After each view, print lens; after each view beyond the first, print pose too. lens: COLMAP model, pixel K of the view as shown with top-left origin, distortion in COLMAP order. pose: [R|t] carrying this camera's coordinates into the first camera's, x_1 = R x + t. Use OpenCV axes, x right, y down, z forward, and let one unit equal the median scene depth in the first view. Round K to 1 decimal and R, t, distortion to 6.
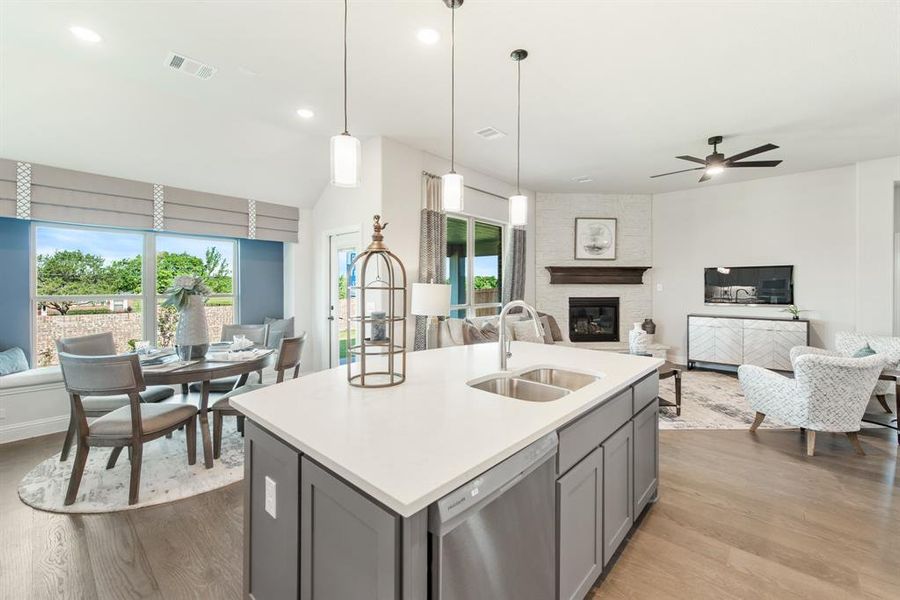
lens RADIAL K [[370.5, 0, 443.1], [0, 370.5, 299.2], [0, 0, 1]] dist [-0.002709, -0.000652]
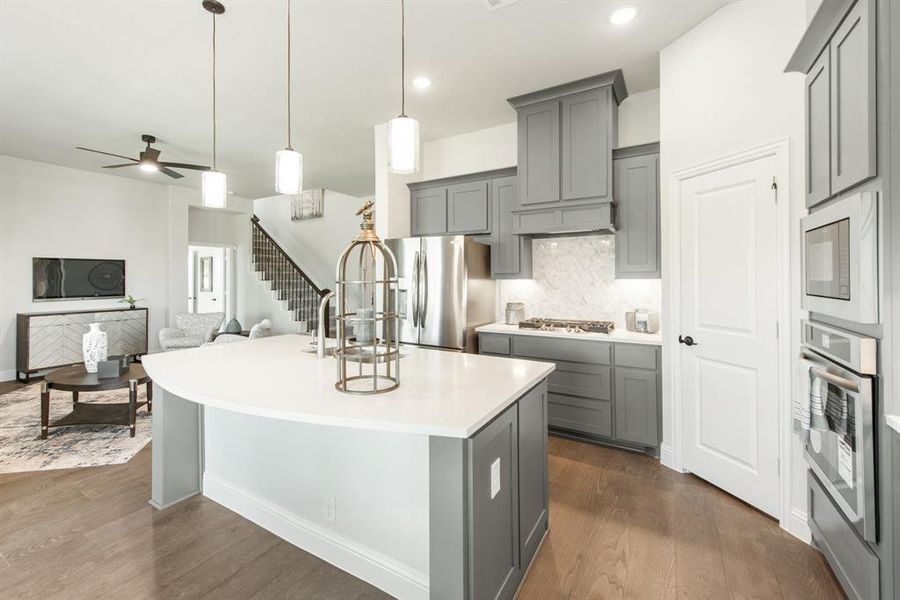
lens RADIAL K [[366.6, 0, 448.8], [0, 366.6, 279.3], [0, 0, 1]] dist [-0.000666, -0.000193]
pose [[-0.226865, -0.003287, 0.973921, -0.265119], [0.035388, 0.999306, 0.011616, -0.010057], [-0.973283, 0.037101, -0.226591, 0.246231]]
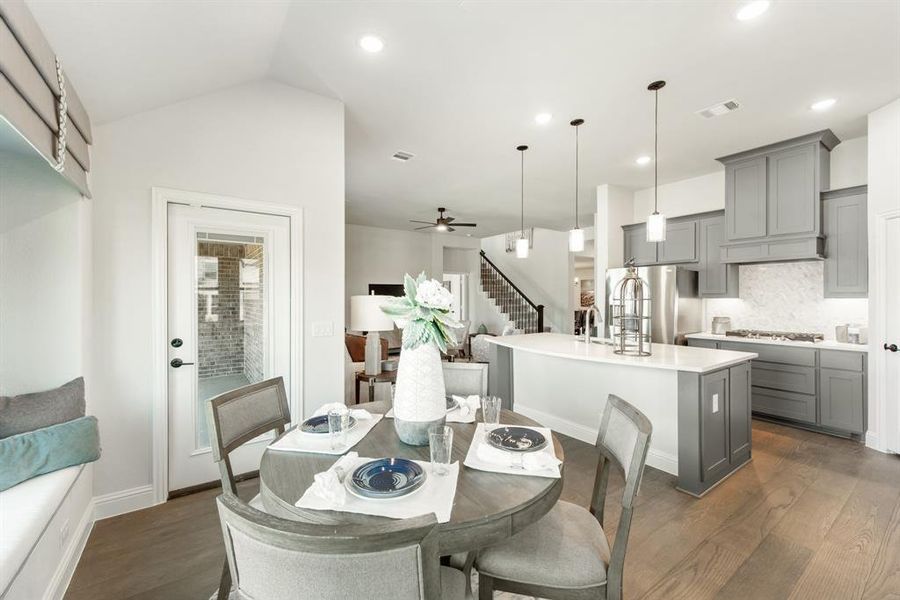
lens RADIAL K [[370.5, 0, 443.1], [0, 370.5, 299.2], [0, 0, 1]] dist [-0.002709, -0.000652]
pose [[0.217207, -0.009366, 0.976081, -0.519000], [0.035617, 0.999364, 0.001664, -0.017235], [-0.975476, 0.034404, 0.217403, 0.371996]]
